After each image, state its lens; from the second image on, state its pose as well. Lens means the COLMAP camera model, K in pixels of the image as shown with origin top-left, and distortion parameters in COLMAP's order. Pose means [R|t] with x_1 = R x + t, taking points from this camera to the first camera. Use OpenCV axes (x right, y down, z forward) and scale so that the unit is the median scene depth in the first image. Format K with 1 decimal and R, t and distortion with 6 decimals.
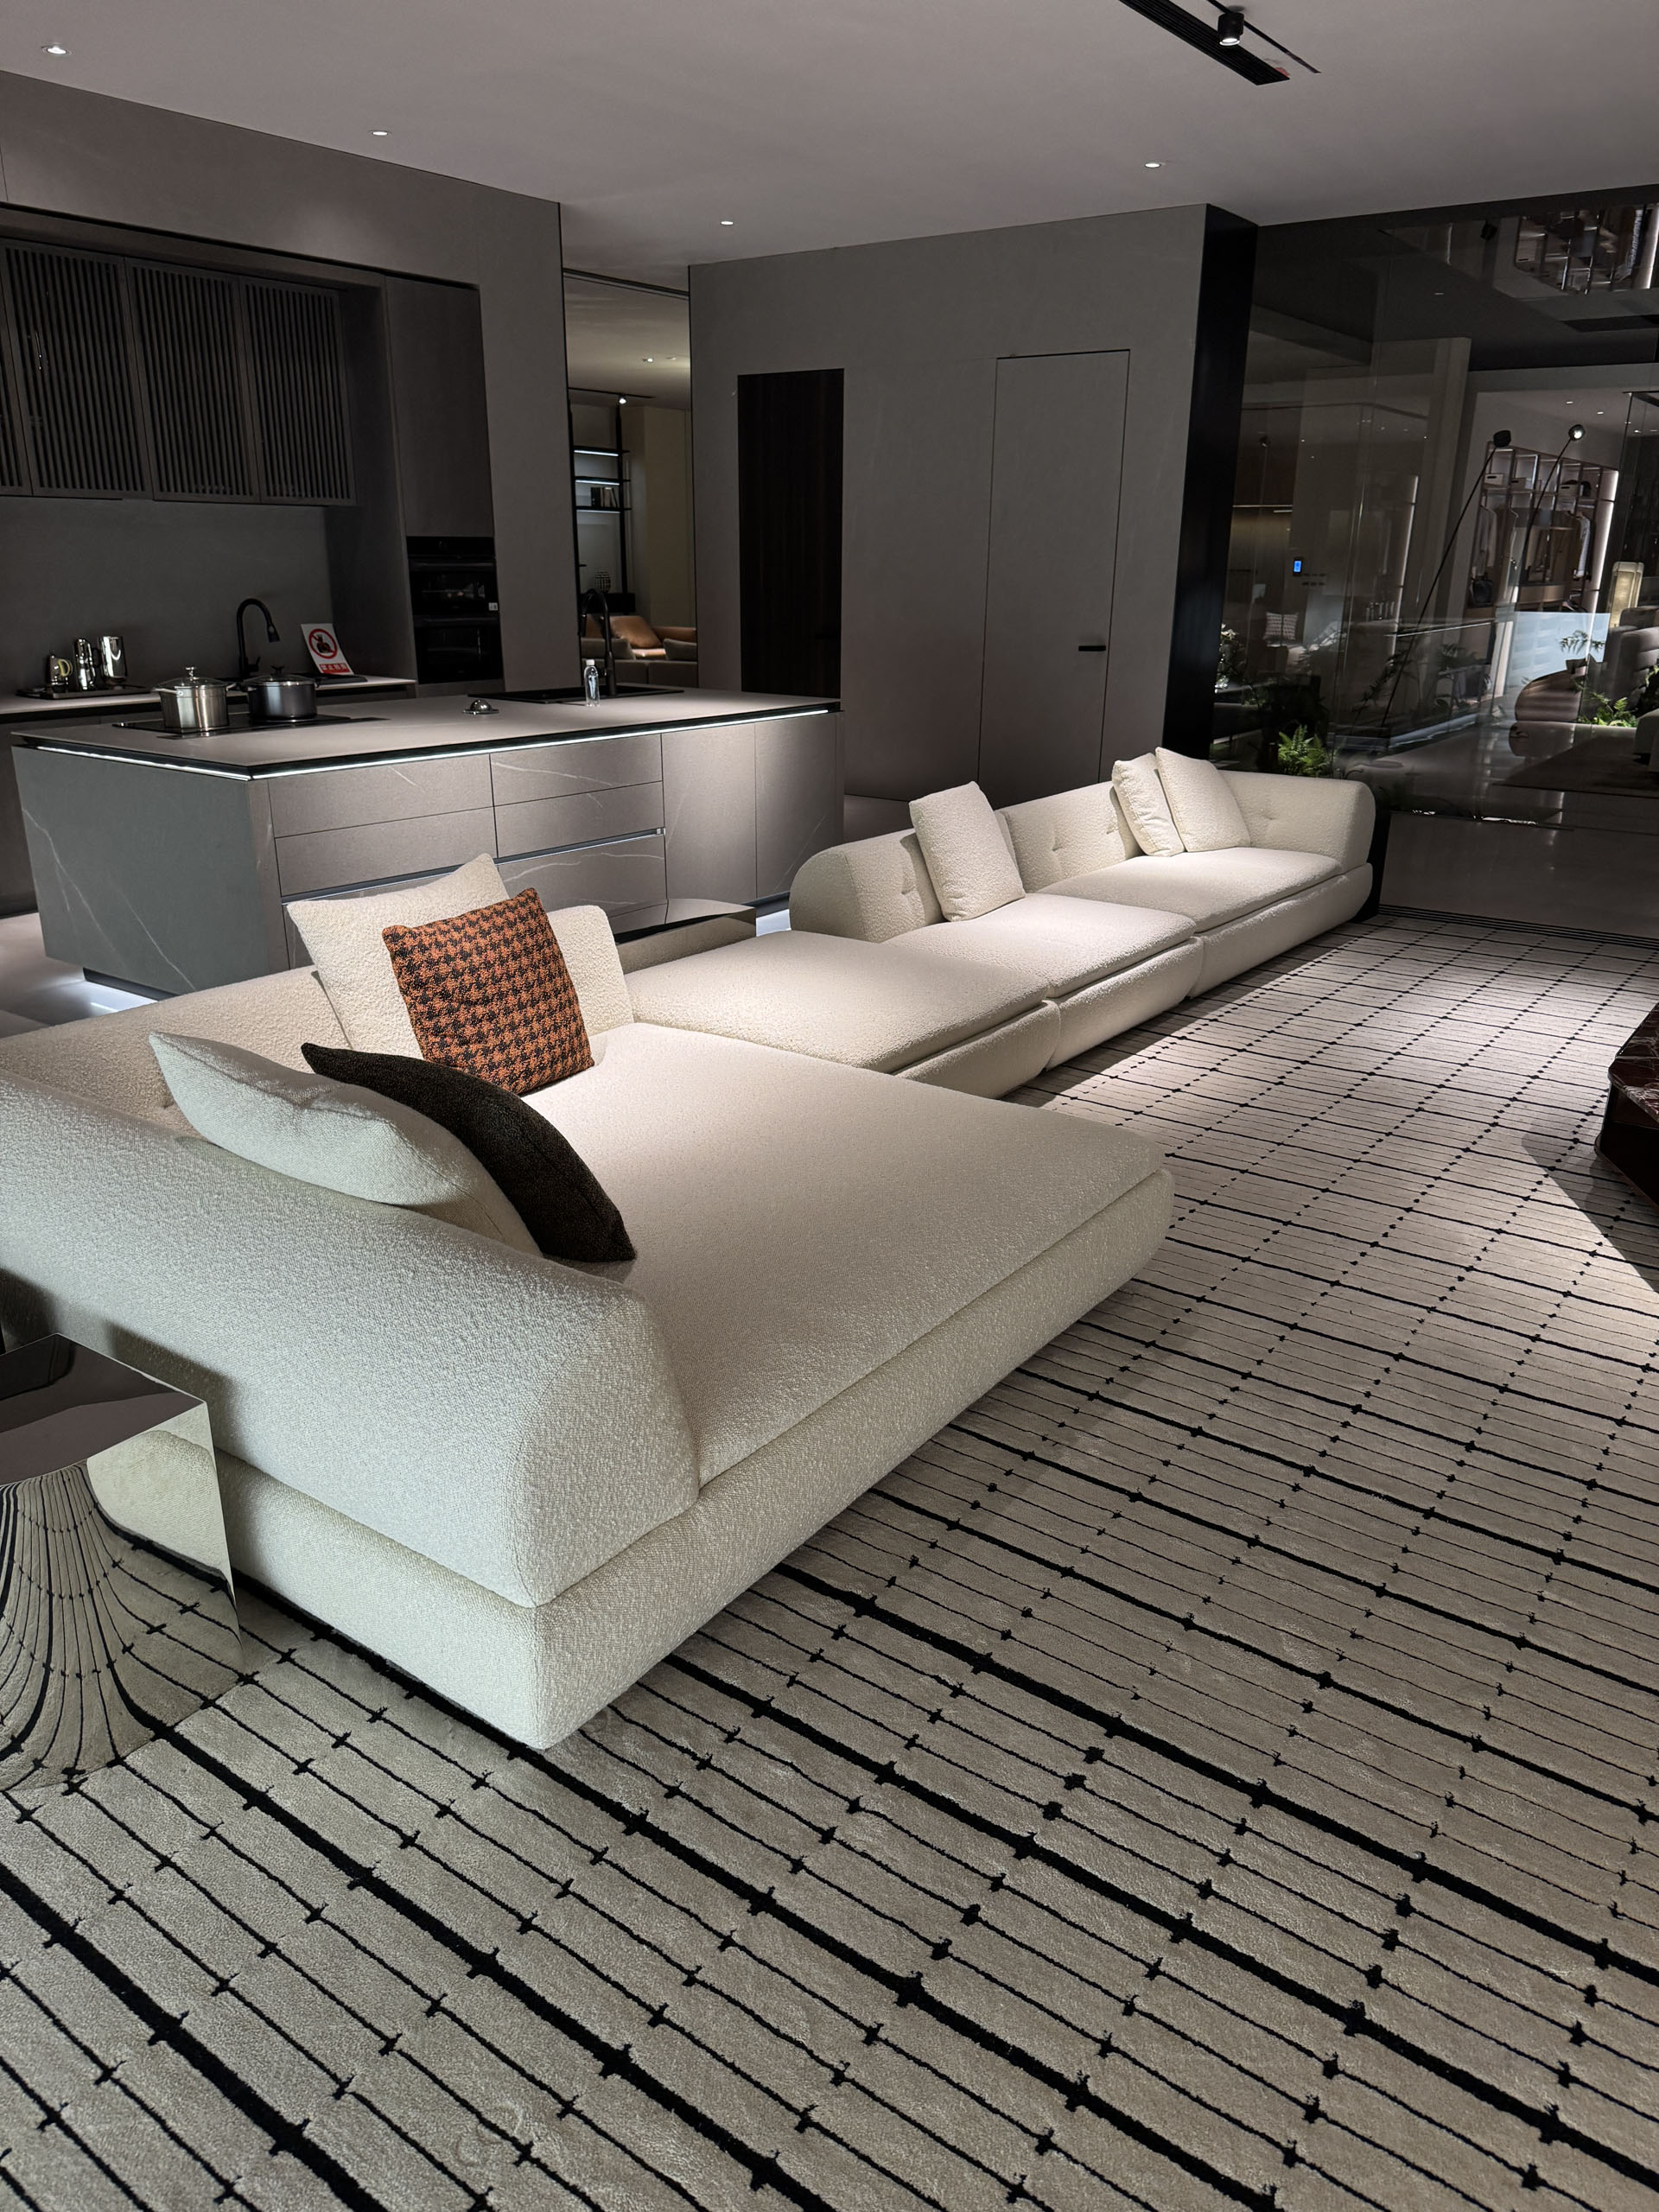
lens RADIAL K [[1555.2, 0, 835.1], [0, 1555.2, 1118.7], [0, 0, 1]] dist [0.194790, -0.441893]
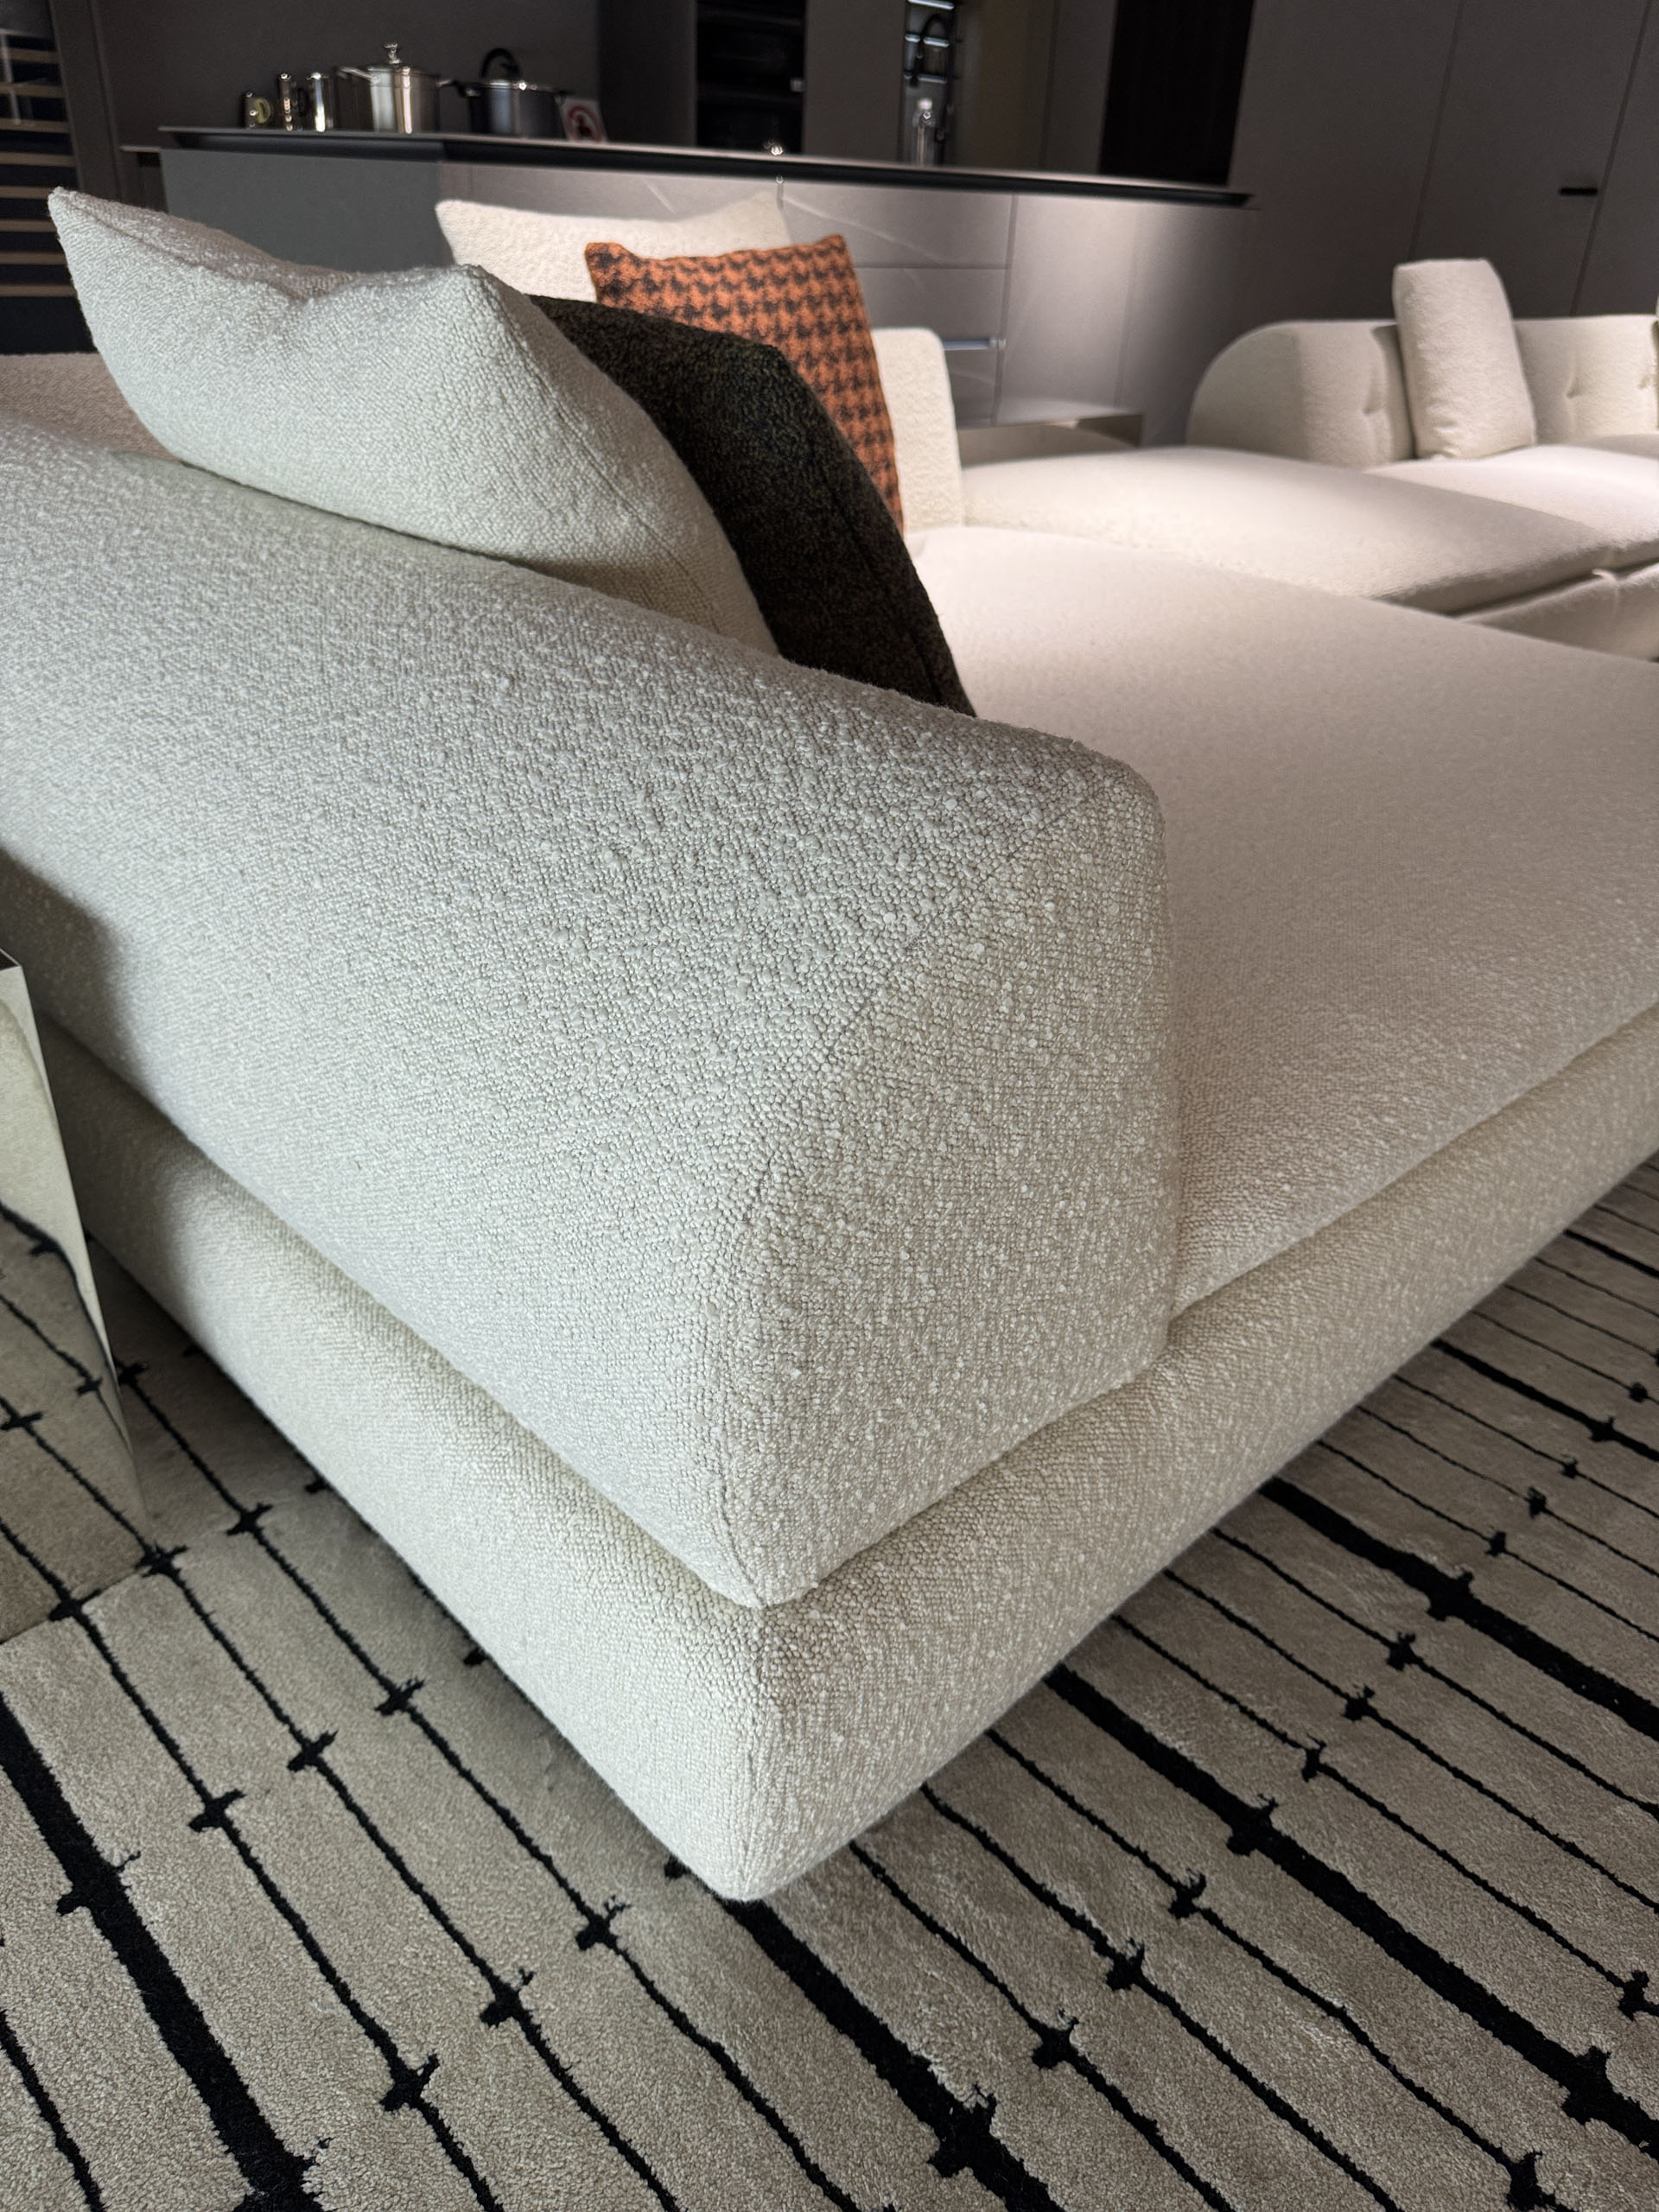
lens RADIAL K [[1591.9, 0, 830.0], [0, 1591.9, 1139.2], [0, 0, 1]] dist [0.007129, -0.025296]
pose [[0.983301, 0.123646, -0.133531, -0.121563], [-0.096429, 0.976269, 0.193908, 0.114591], [0.154338, -0.177794, 0.971890, 0.584733]]
